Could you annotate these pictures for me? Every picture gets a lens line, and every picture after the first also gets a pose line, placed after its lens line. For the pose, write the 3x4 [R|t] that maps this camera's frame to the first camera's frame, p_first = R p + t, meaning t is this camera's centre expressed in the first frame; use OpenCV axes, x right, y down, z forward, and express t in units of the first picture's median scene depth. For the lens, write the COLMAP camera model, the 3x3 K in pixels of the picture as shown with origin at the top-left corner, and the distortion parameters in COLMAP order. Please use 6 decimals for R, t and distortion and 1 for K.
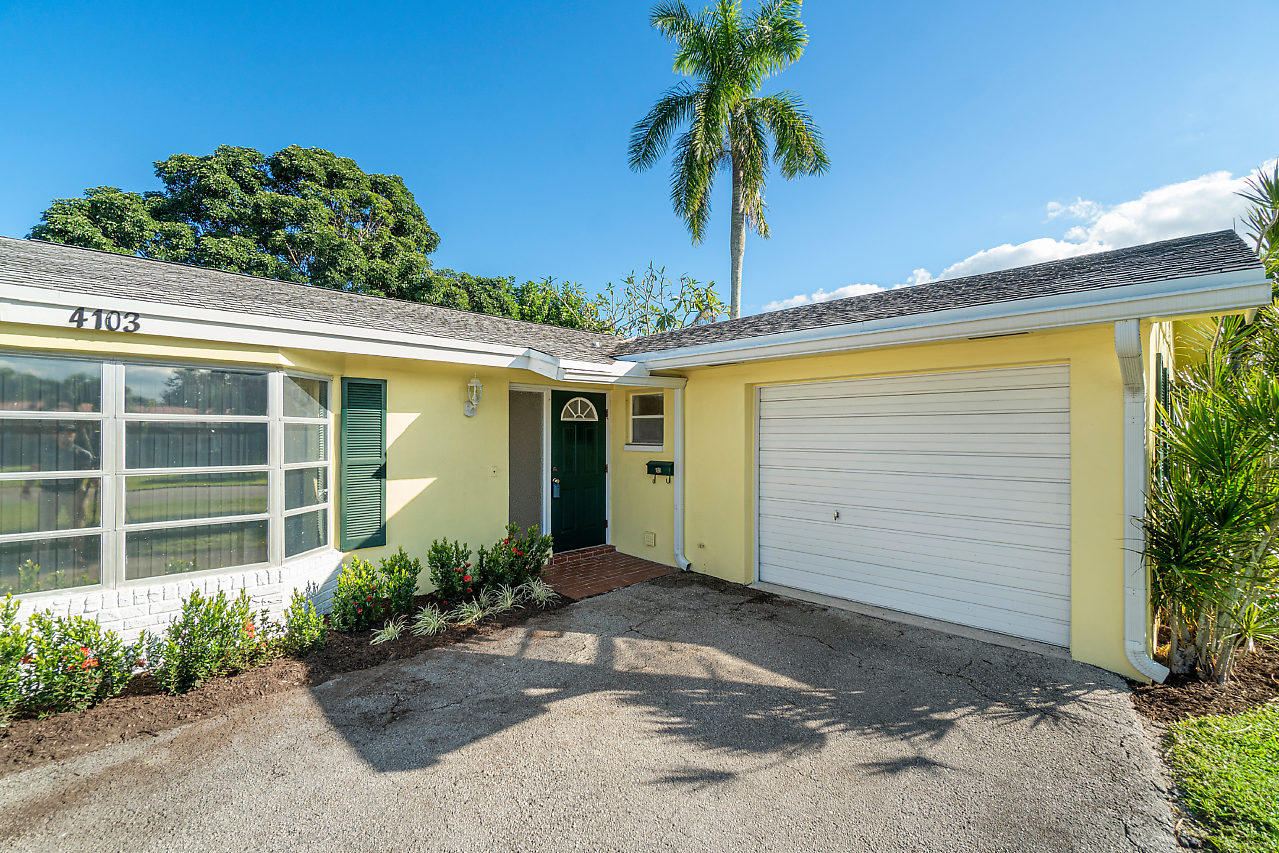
lens RADIAL K [[557.1, 0, 659.6], [0, 557.1, 419.9], [0, 0, 1]] dist [-0.021142, 0.000038]
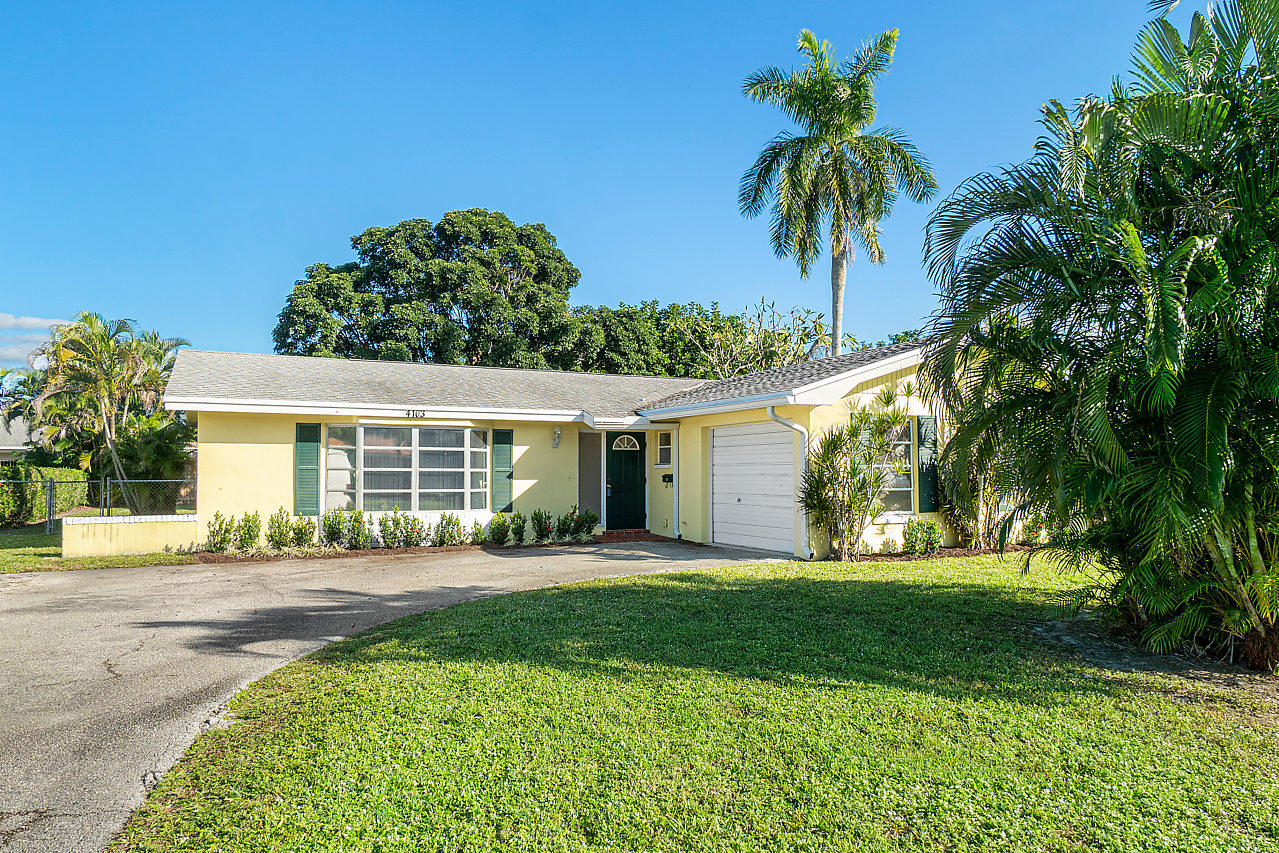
lens RADIAL K [[563.4, 0, 639.5], [0, 563.4, 426.5], [0, 0, 1]] dist [-0.055550, 0.000017]
pose [[0.964784, -0.020438, -0.262249, 0.361269], [0.008985, 0.998956, -0.044798, 0.008755], [0.262890, 0.040864, 0.963960, -0.629834]]
